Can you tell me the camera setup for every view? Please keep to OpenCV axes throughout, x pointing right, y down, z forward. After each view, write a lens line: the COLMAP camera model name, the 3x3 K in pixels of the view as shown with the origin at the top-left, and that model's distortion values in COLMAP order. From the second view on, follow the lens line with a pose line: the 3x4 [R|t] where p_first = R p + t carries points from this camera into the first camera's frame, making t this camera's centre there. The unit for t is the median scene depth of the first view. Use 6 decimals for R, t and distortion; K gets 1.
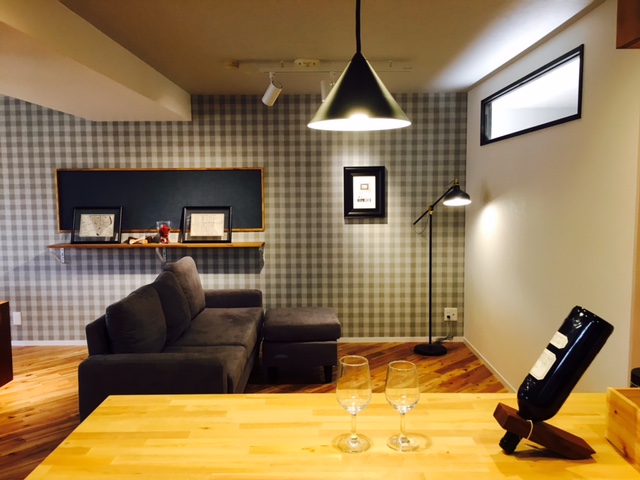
lens RADIAL K [[543.7, 0, 319.3], [0, 543.7, 238.5], [0, 0, 1]] dist [0.054642, -0.037816]
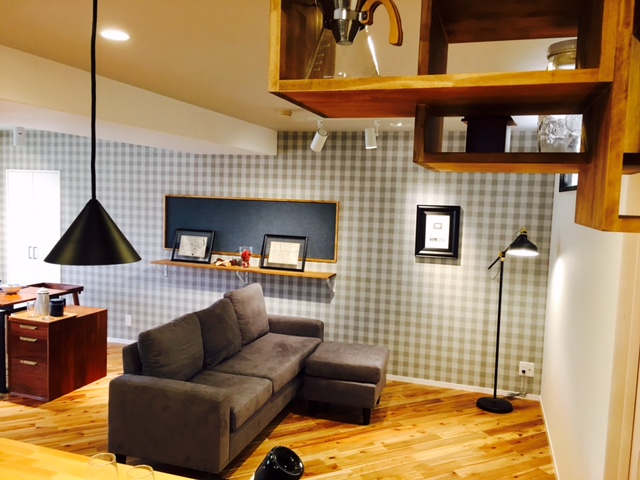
lens RADIAL K [[543.7, 0, 319.0], [0, 543.7, 240.0], [0, 0, 1]] dist [0.054642, -0.037816]
pose [[0.953255, 0.068322, -0.294342, 0.169292], [-0.071122, 0.997467, 0.001196, -0.056222], [0.293678, 0.019795, 0.955699, 0.007303]]
